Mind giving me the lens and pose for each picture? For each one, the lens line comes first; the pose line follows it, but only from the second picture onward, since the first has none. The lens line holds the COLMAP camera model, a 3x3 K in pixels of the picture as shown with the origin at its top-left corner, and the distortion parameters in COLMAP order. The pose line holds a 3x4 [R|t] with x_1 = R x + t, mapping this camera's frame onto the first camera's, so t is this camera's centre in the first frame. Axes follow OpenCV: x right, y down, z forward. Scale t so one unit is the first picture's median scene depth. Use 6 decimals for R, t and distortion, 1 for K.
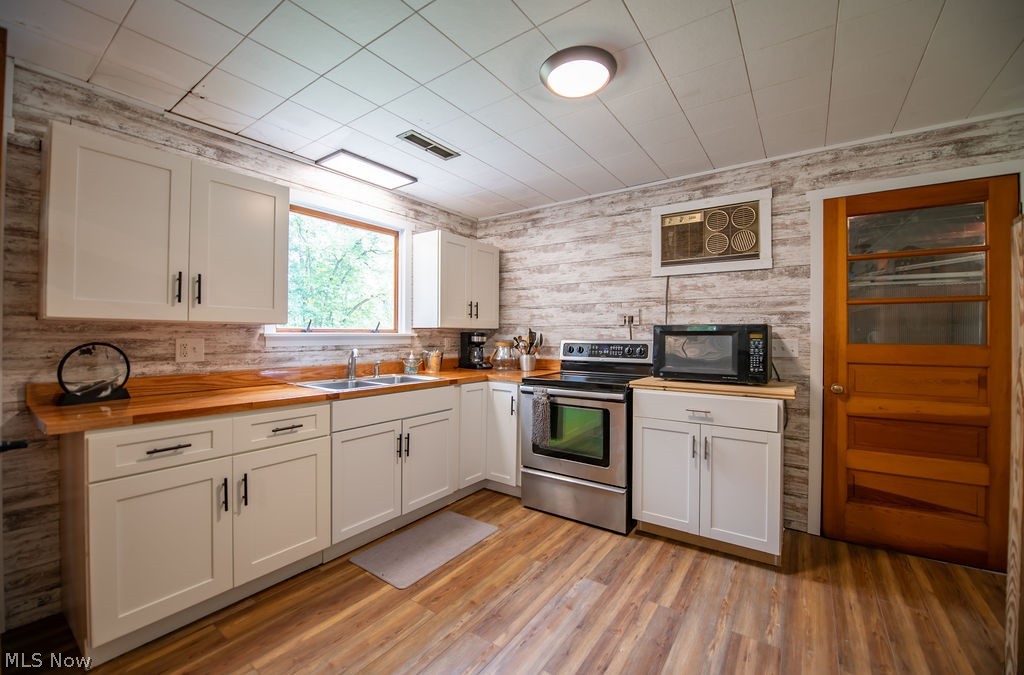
lens RADIAL K [[414.0, 0, 513.3], [0, 414.0, 335.1], [0, 0, 1]] dist [-0.002233, -0.000357]
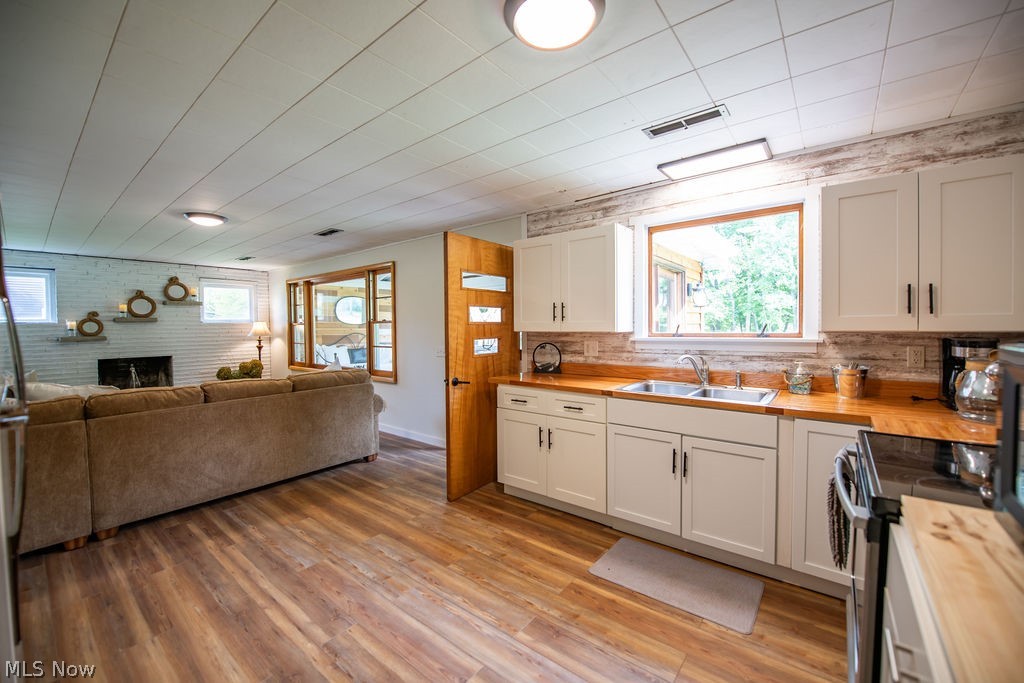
lens RADIAL K [[409.0, 0, 513.1], [0, 409.0, 338.0], [0, 0, 1]] dist [-0.017884, -0.000720]
pose [[-0.054056, 0.025911, -0.998202, 0.761647], [0.010619, 0.999622, 0.025373, -0.044903], [0.998481, -0.009228, -0.054310, 0.794936]]
